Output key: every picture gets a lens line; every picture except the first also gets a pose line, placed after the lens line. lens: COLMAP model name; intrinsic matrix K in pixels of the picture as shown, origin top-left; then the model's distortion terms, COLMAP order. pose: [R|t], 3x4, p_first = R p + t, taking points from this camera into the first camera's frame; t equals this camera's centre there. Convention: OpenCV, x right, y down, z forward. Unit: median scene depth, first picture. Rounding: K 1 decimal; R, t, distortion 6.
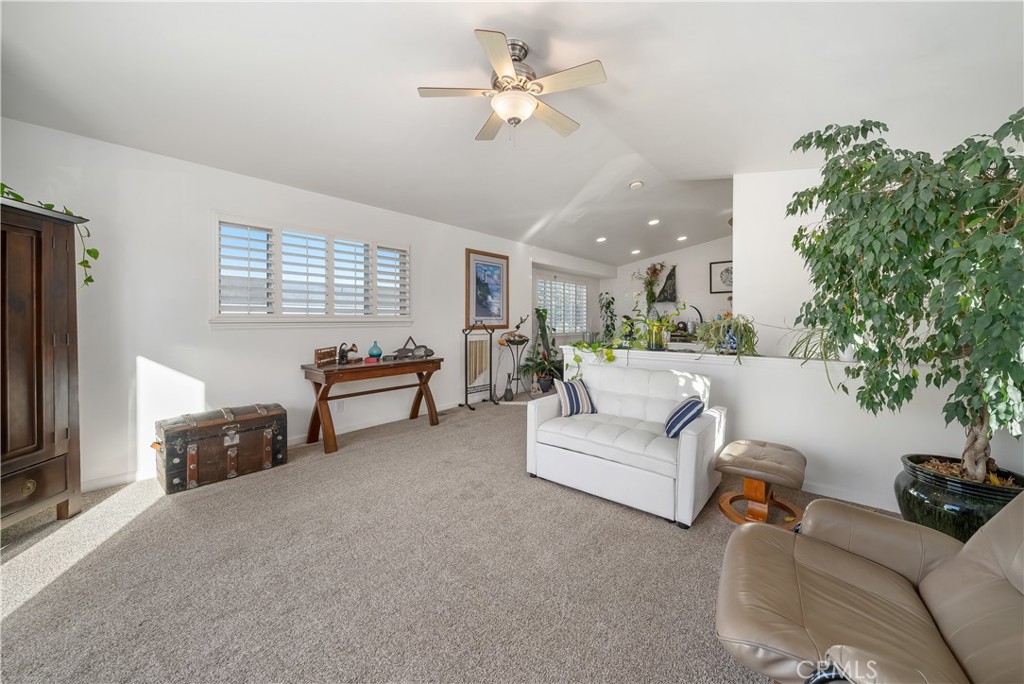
lens RADIAL K [[398.1, 0, 506.8], [0, 398.1, 325.0], [0, 0, 1]] dist [-0.000495, 0.000021]
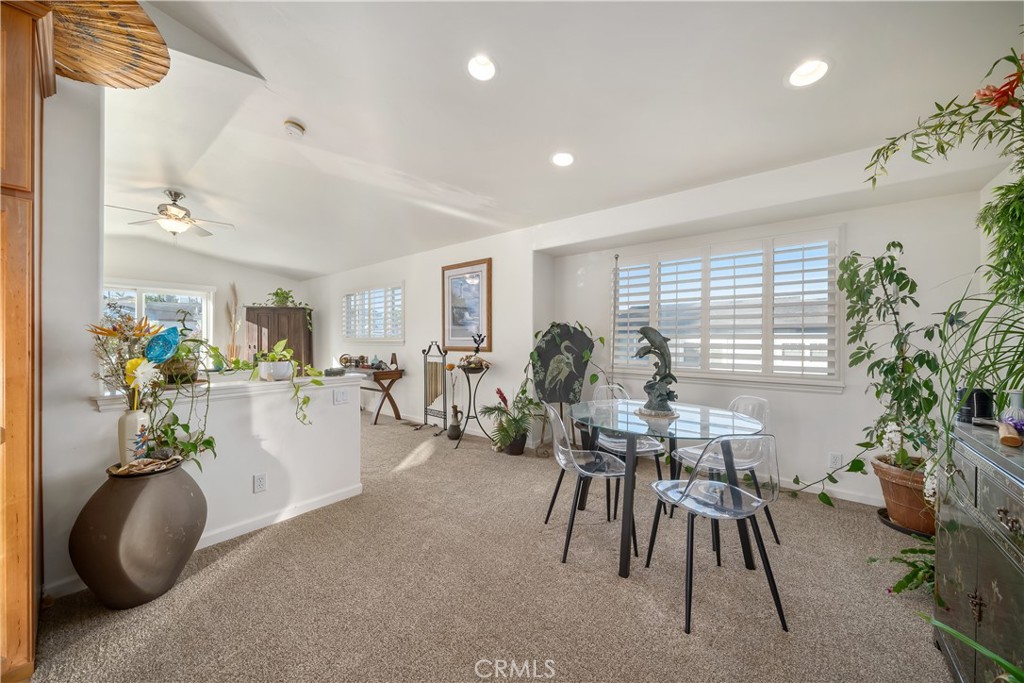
lens RADIAL K [[368.0, 0, 512.0], [0, 368.0, 341.5], [0, 0, 1]] dist [-0.000639, -0.000067]
pose [[0.011620, 0.000146, -0.999932, 1.111777], [-0.015668, 0.999877, -0.000036, -0.018396], [0.999810, 0.015668, 0.011620, 1.617289]]
